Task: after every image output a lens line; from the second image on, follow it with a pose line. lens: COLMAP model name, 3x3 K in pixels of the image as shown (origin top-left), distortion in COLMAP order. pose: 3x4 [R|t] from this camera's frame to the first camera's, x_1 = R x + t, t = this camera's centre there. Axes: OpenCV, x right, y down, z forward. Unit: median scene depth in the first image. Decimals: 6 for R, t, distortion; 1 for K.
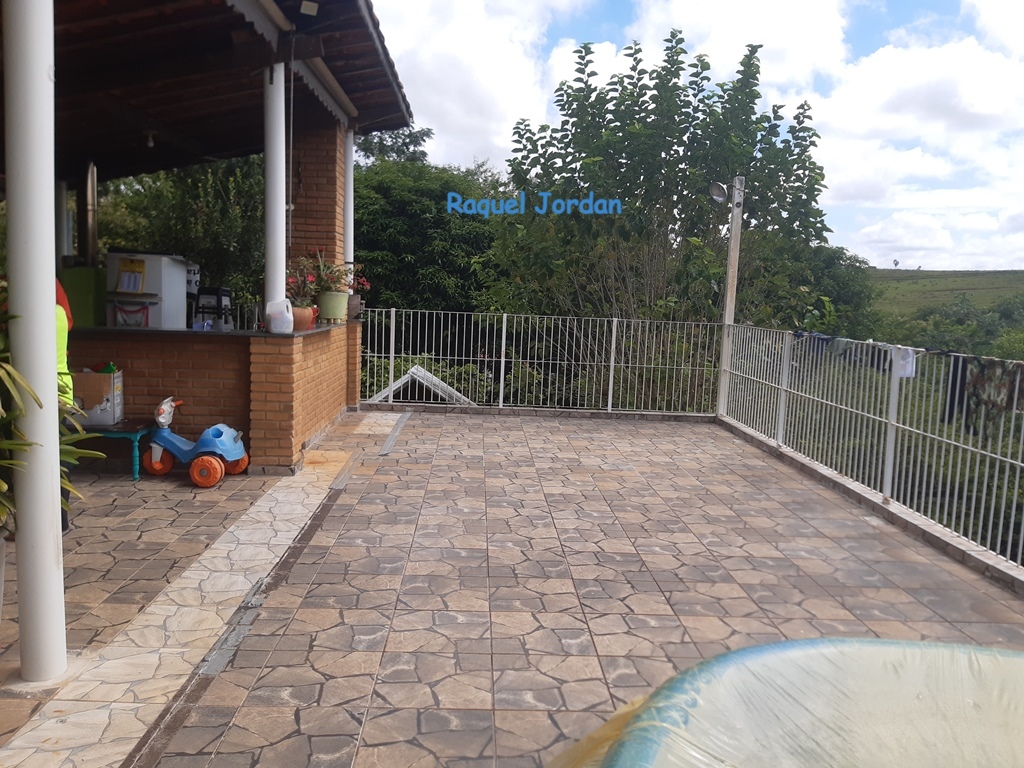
lens RADIAL K [[803.9, 0, 511.0], [0, 803.9, 388.4], [0, 0, 1]] dist [0.022788, -0.070986]
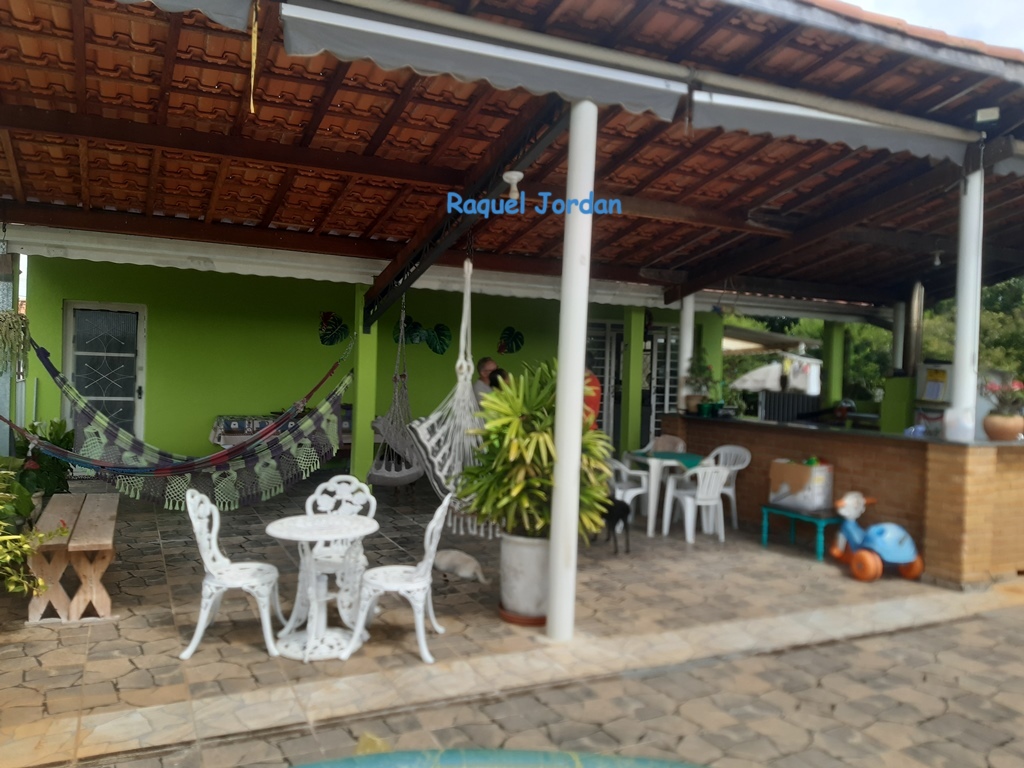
lens RADIAL K [[803.9, 0, 510.5], [0, 803.9, 382.2], [0, 0, 1]] dist [0.022788, -0.070986]
pose [[0.363533, -0.006921, -0.931556, 0.302775], [-0.131355, 0.989601, -0.058612, -0.008880], [0.922274, 0.143672, 0.358843, 0.106596]]
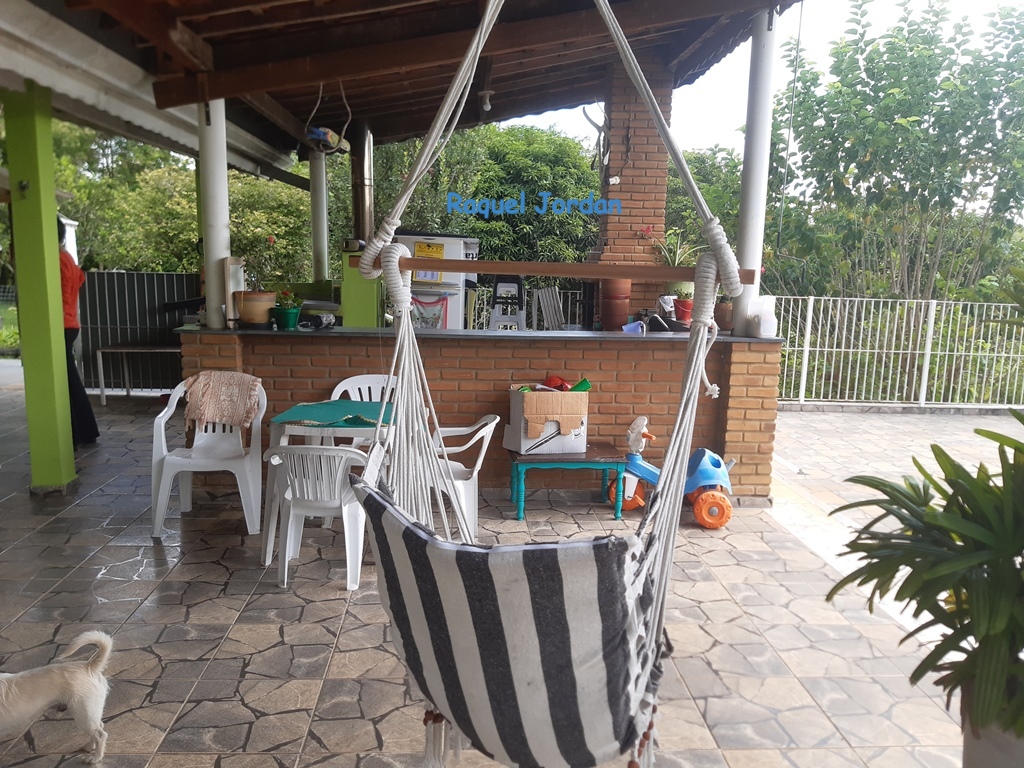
lens RADIAL K [[803.9, 0, 506.7], [0, 803.9, 393.0], [0, 0, 1]] dist [0.022788, -0.070986]
pose [[0.999842, -0.012476, 0.012623, -0.407411], [0.011844, 0.998731, 0.048955, -0.040086], [-0.013218, -0.048798, 0.998721, 0.125391]]
